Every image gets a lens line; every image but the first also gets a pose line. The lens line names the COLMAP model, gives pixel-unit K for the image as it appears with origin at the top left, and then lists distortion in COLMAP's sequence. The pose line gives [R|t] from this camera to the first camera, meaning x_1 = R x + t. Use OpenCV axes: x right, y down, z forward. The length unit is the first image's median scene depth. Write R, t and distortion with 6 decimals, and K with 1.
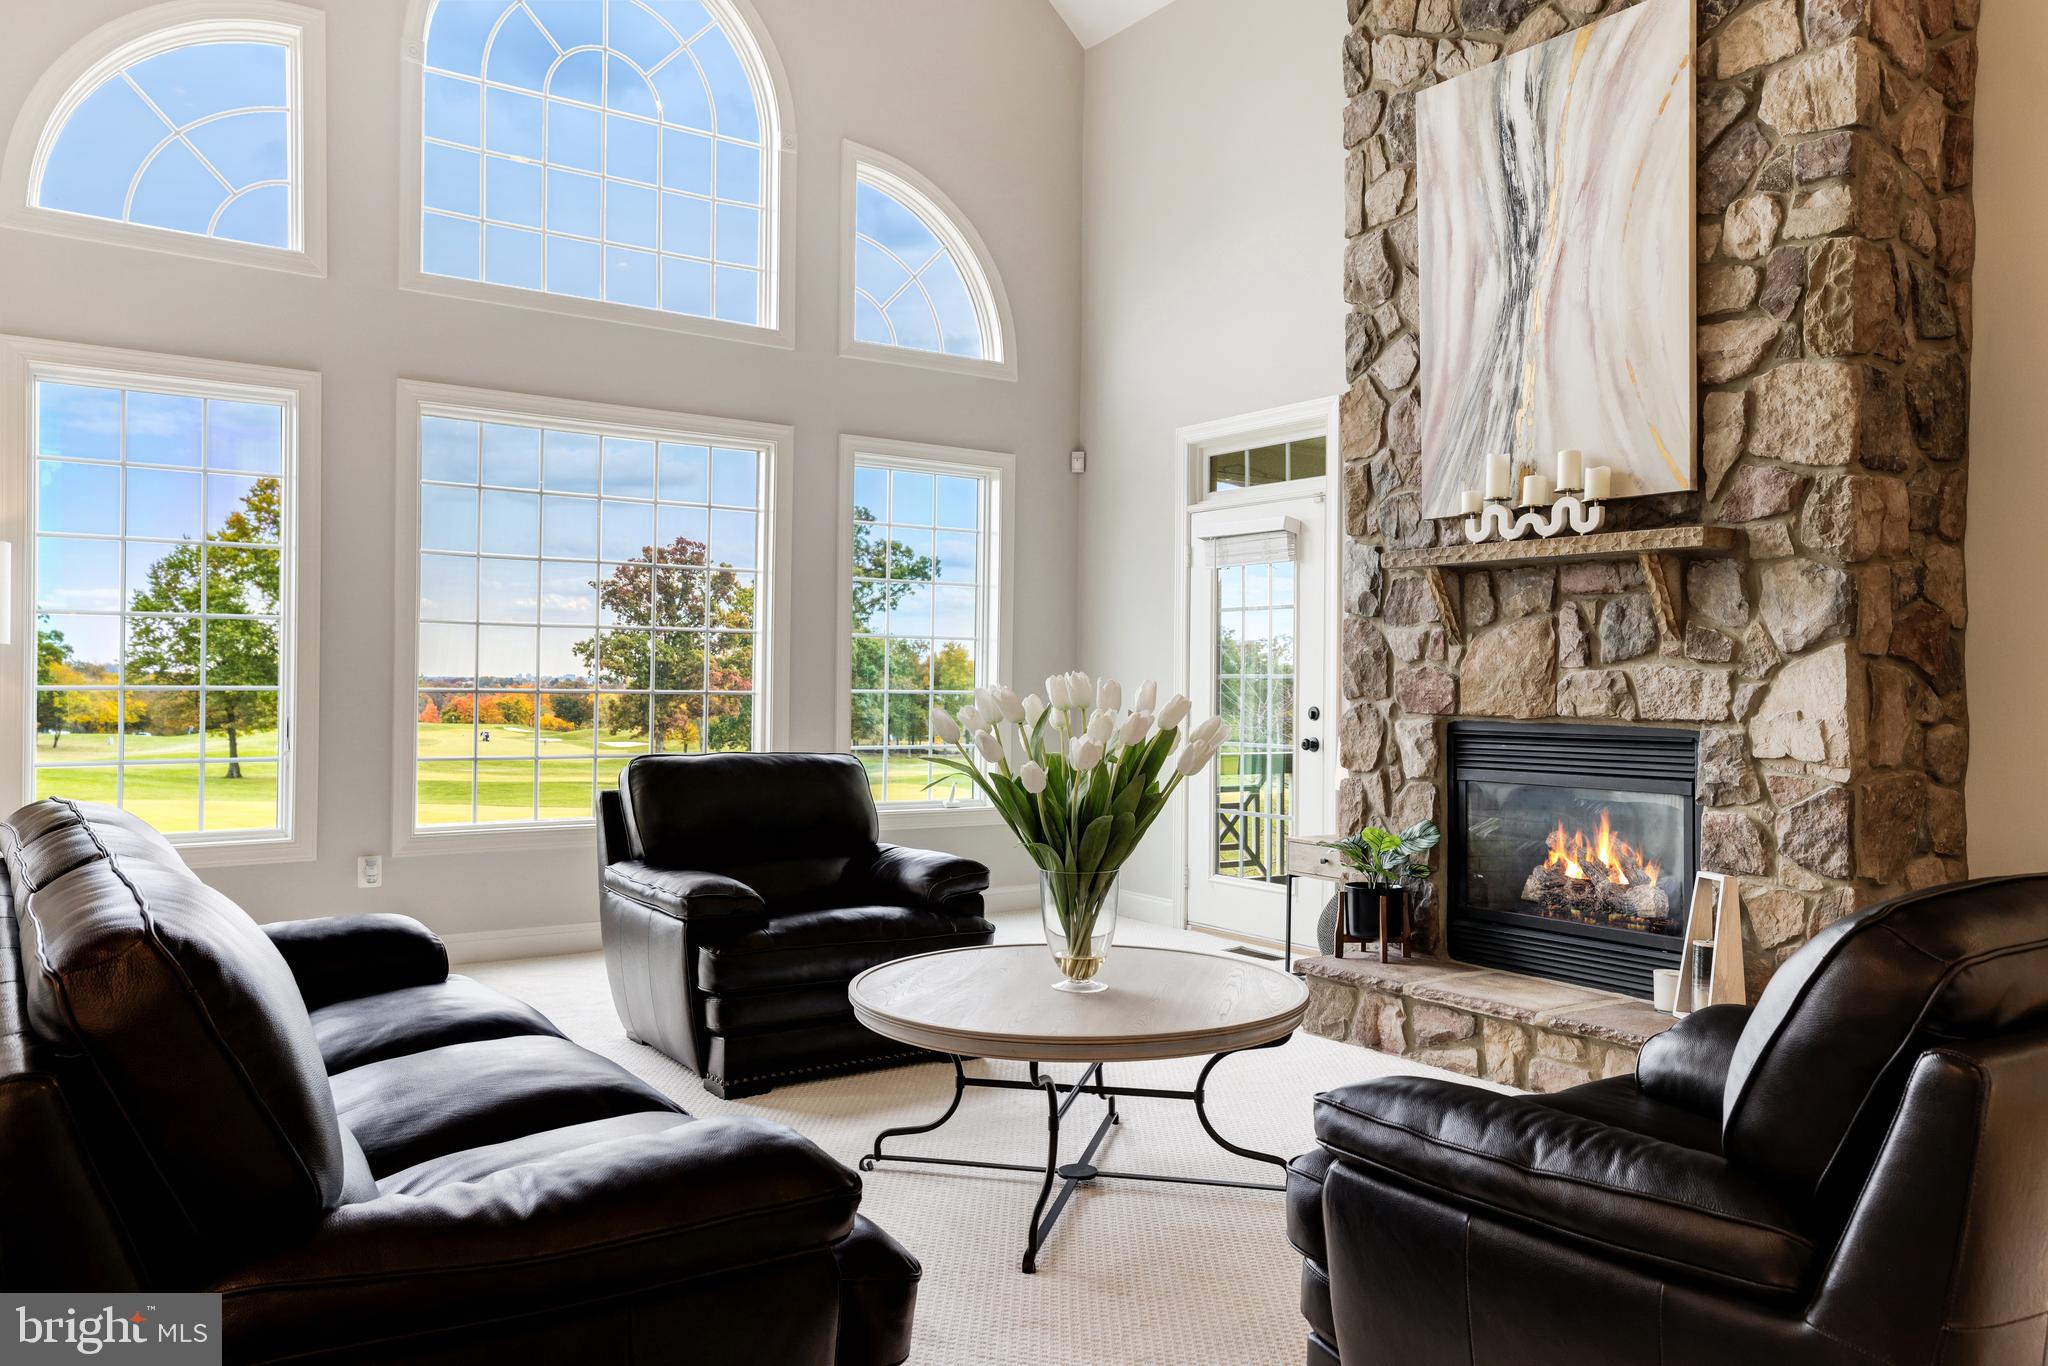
lens RADIAL K [[1484.0, 0, 1021.5], [0, 1484.0, 672.7], [0, 0, 1]] dist [0.012880, 0.029413]
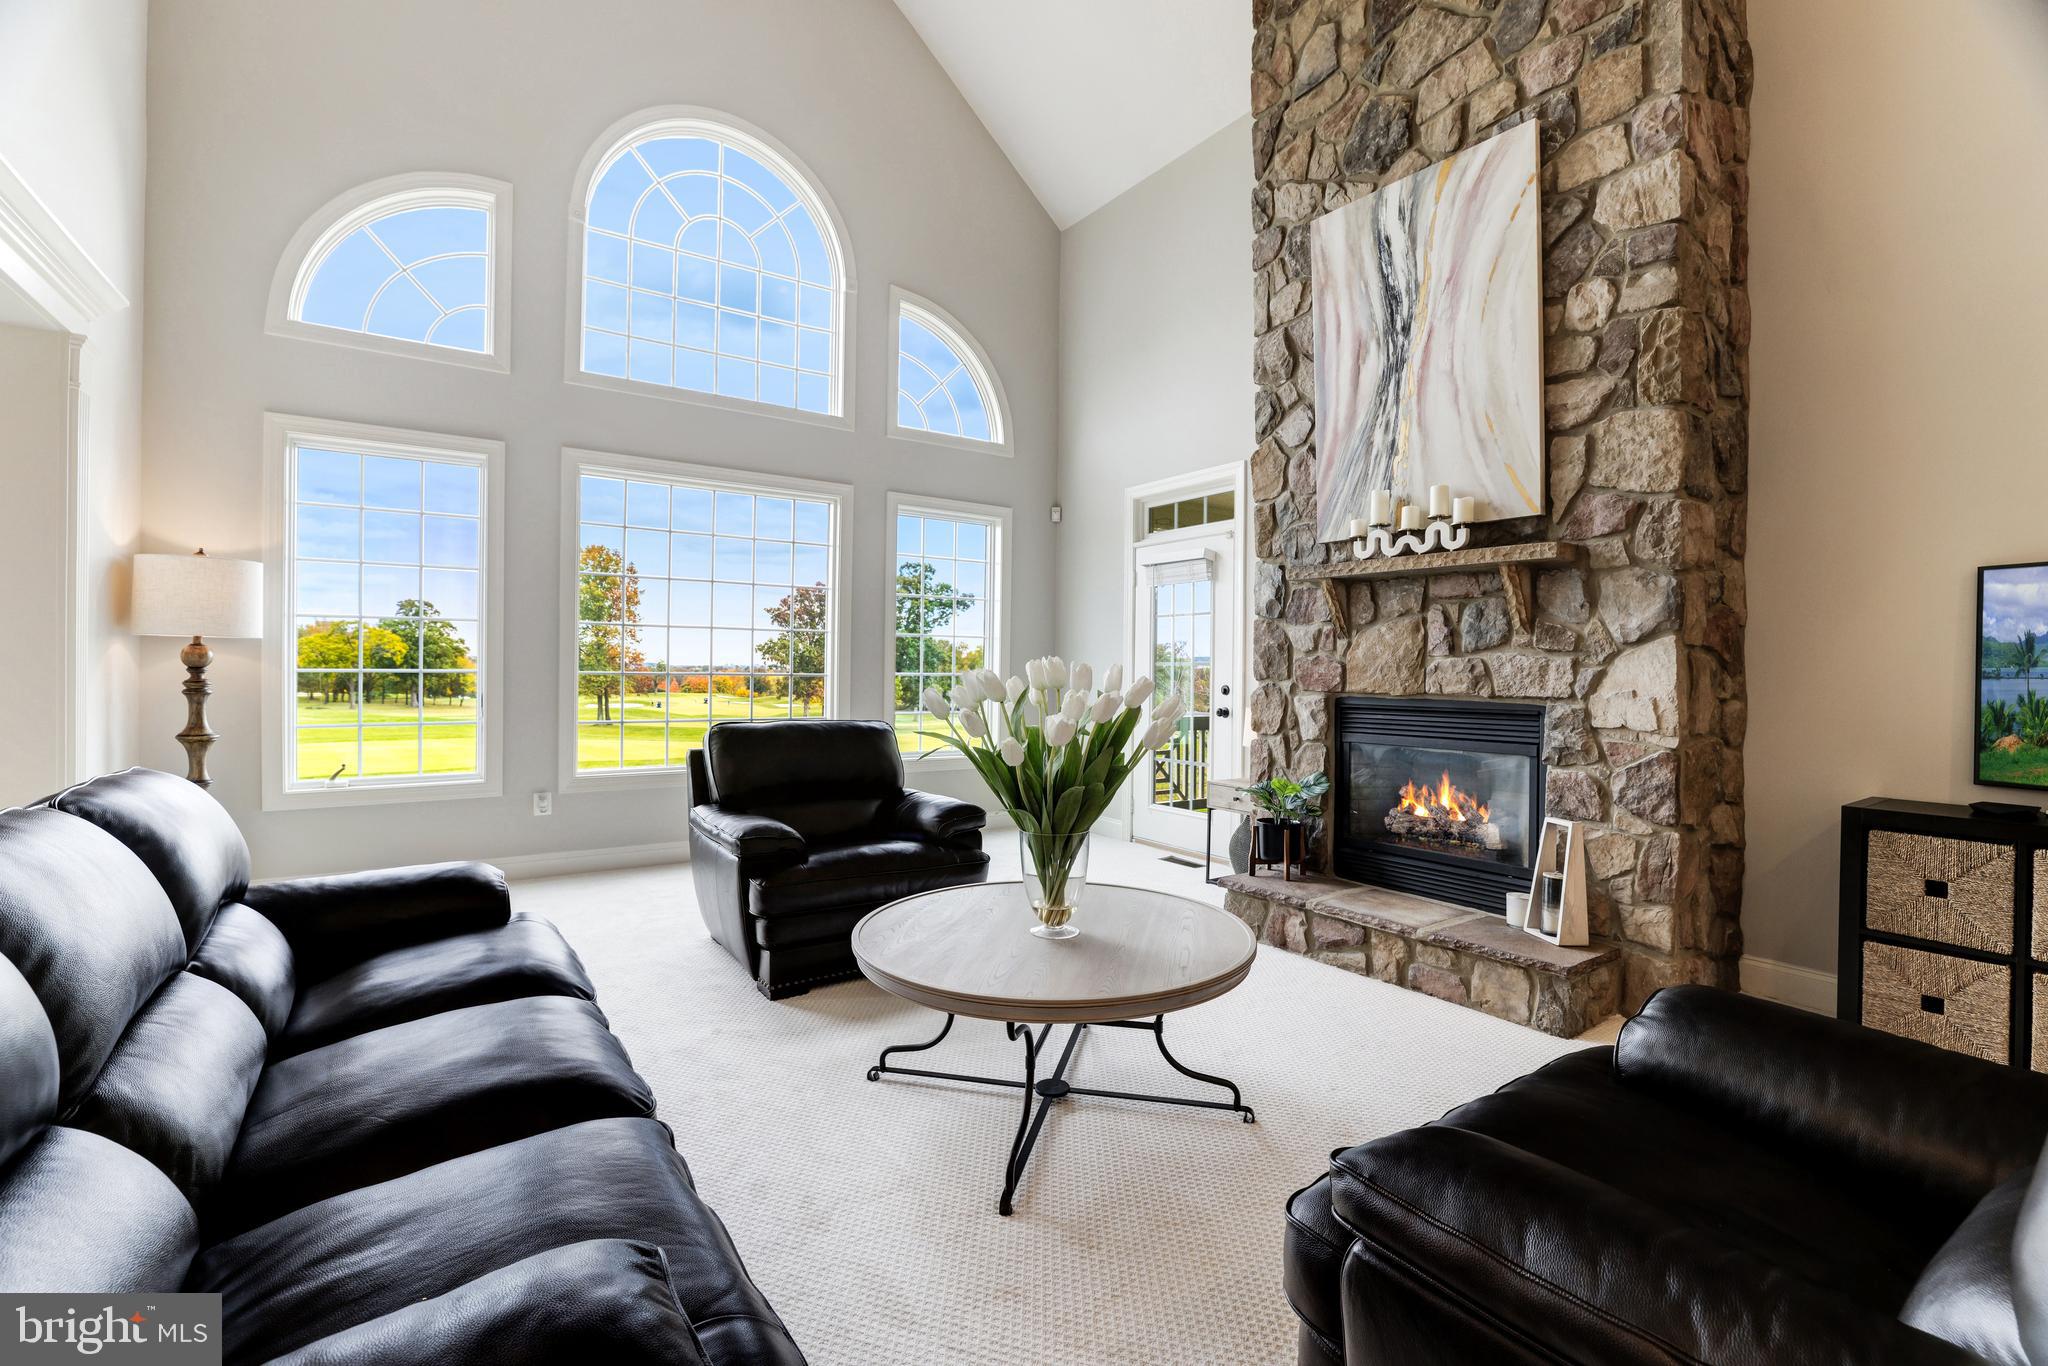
lens RADIAL K [[884.5, 0, 1022.0], [0, 884.5, 673.3], [0, 0, 1]] dist [-0.044453, 0.014596]
pose [[0.999998, 0.001050, -0.001695, 0.010949], [-0.001031, 0.999933, 0.011487, 0.003215], [0.001707, -0.011485, 0.999933, 0.235479]]
